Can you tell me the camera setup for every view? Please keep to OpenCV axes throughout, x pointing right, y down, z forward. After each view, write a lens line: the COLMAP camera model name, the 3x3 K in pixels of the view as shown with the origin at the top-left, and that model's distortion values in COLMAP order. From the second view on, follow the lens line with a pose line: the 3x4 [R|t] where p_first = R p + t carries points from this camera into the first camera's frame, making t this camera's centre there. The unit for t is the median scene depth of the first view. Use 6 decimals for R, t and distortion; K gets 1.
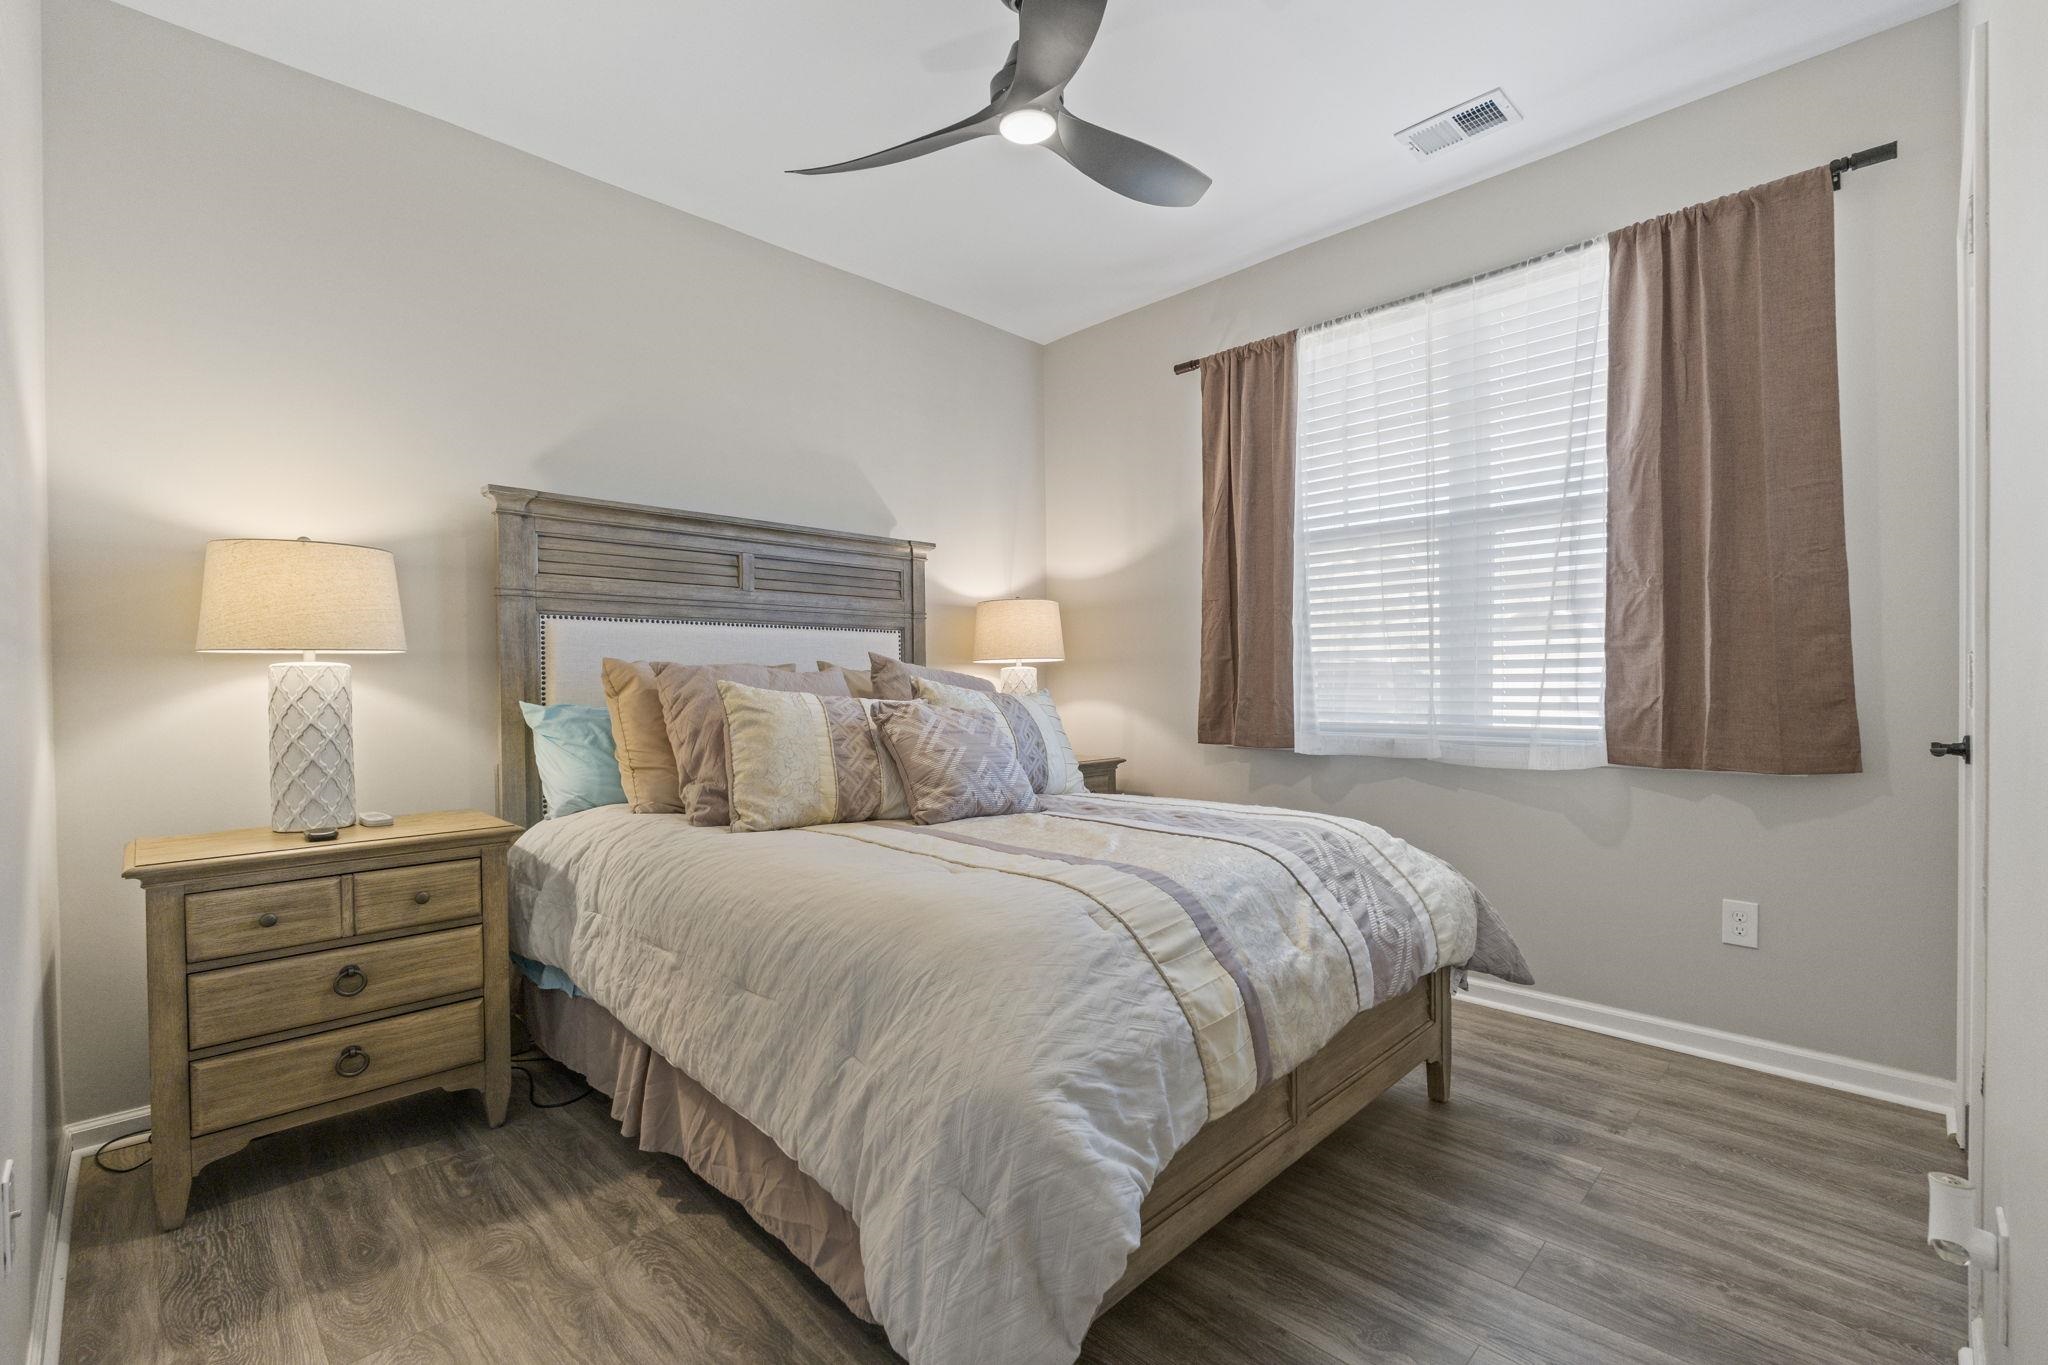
lens RADIAL K [[908.2, 0, 1024.0], [0, 908.2, 692.5], [0, 0, 1]] dist [-0.006789, 0.002500]
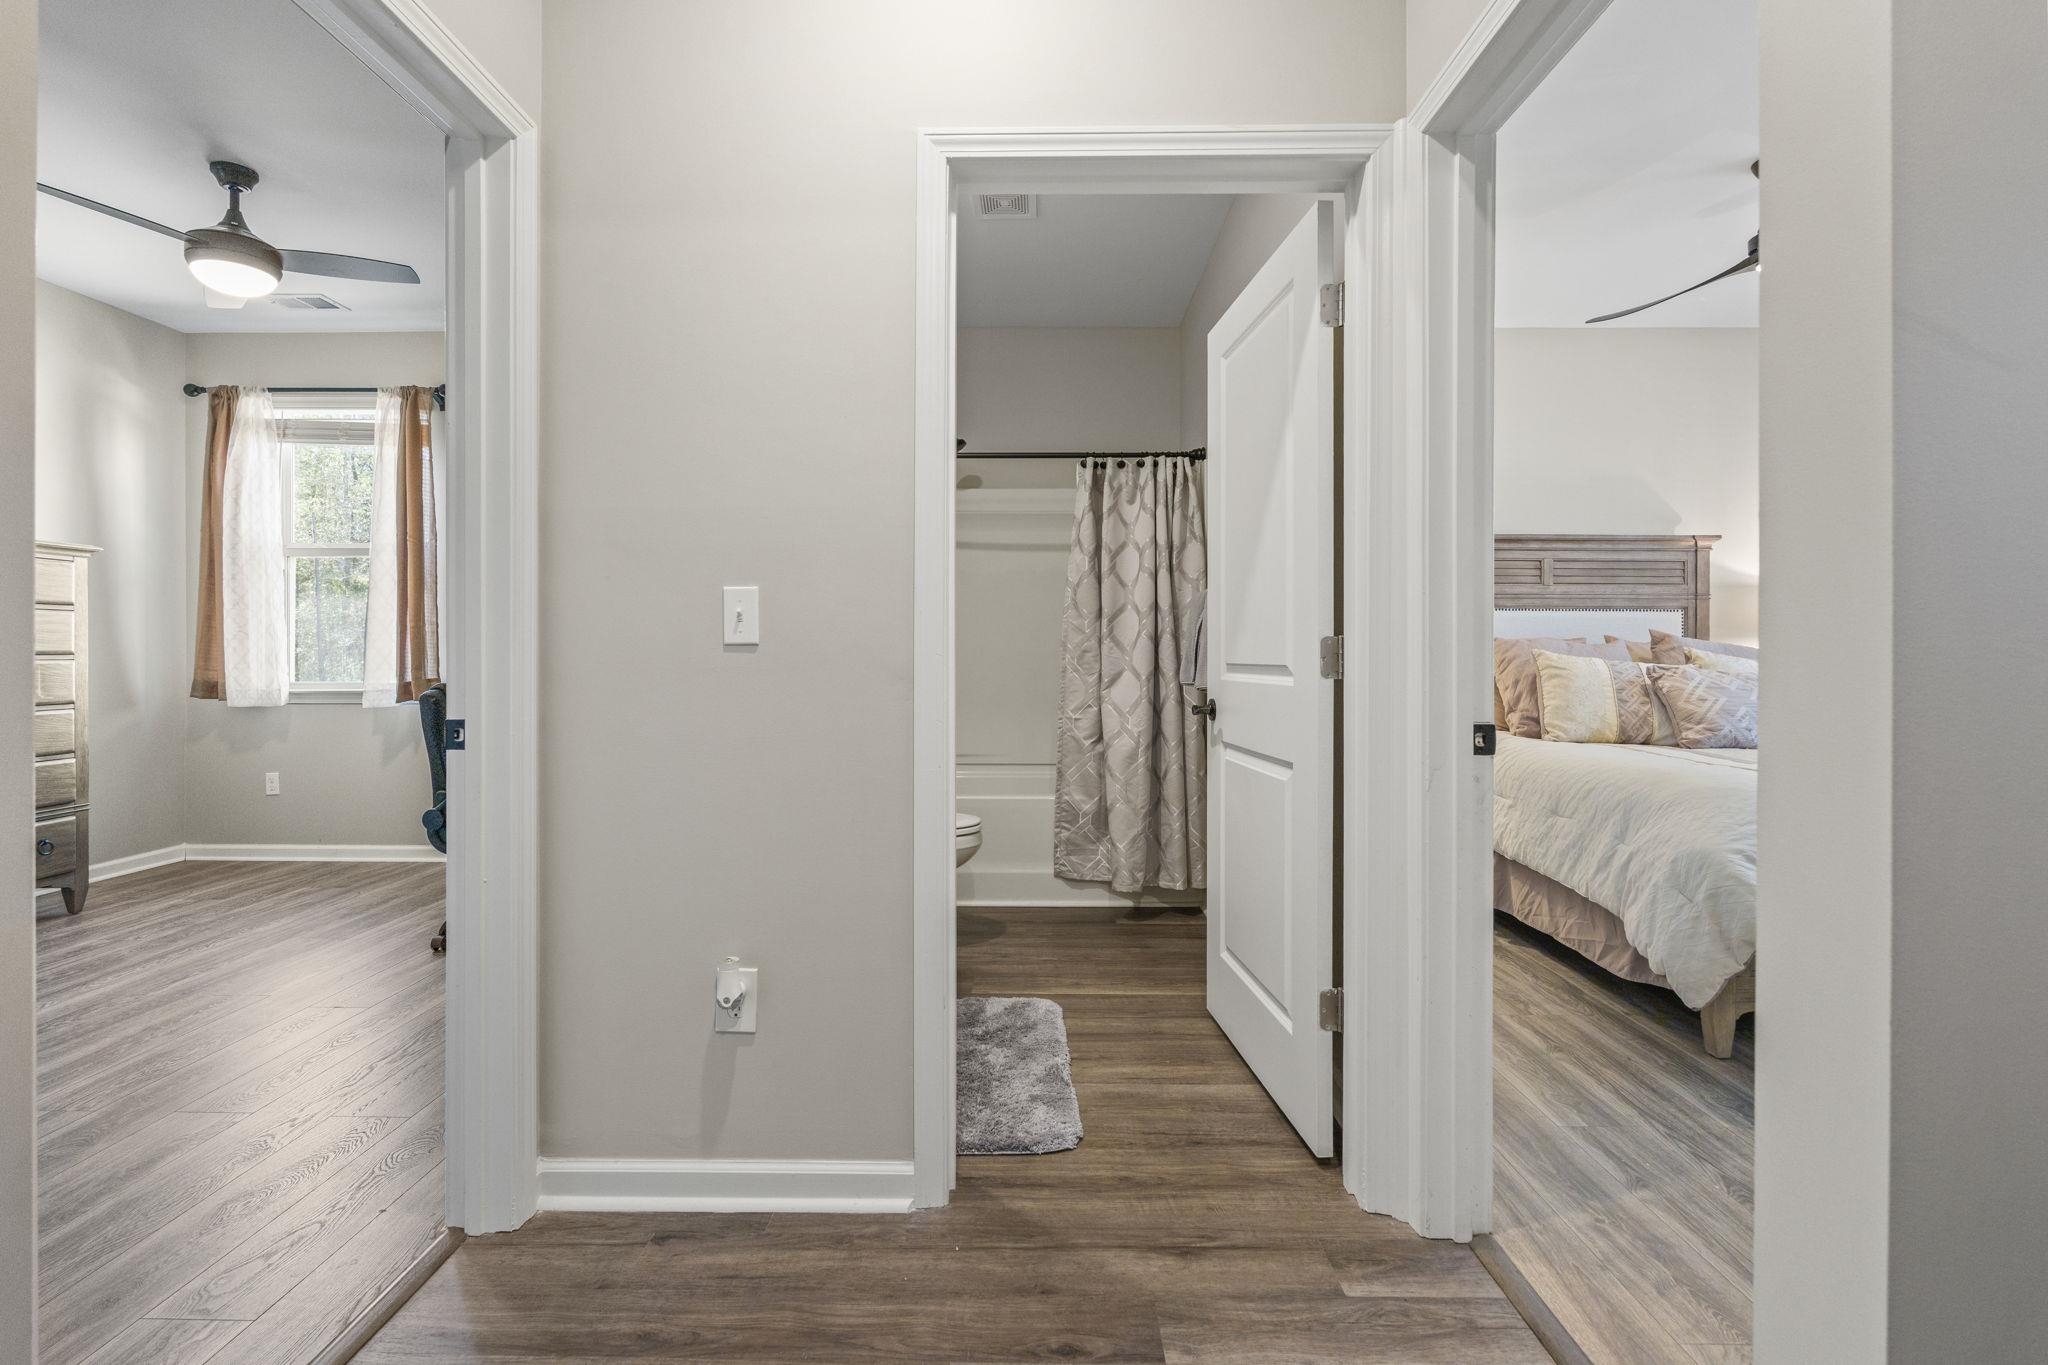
lens RADIAL K [[908.2, 0, 1022.8], [0, 908.2, 651.9], [0, 0, 1]] dist [-0.006789, 0.002500]
pose [[0.702291, 0.013207, -0.711767, 0.167399], [-0.020121, 0.999797, -0.001301, 0.011742], [0.711605, 0.015235, 0.702414, -0.755869]]
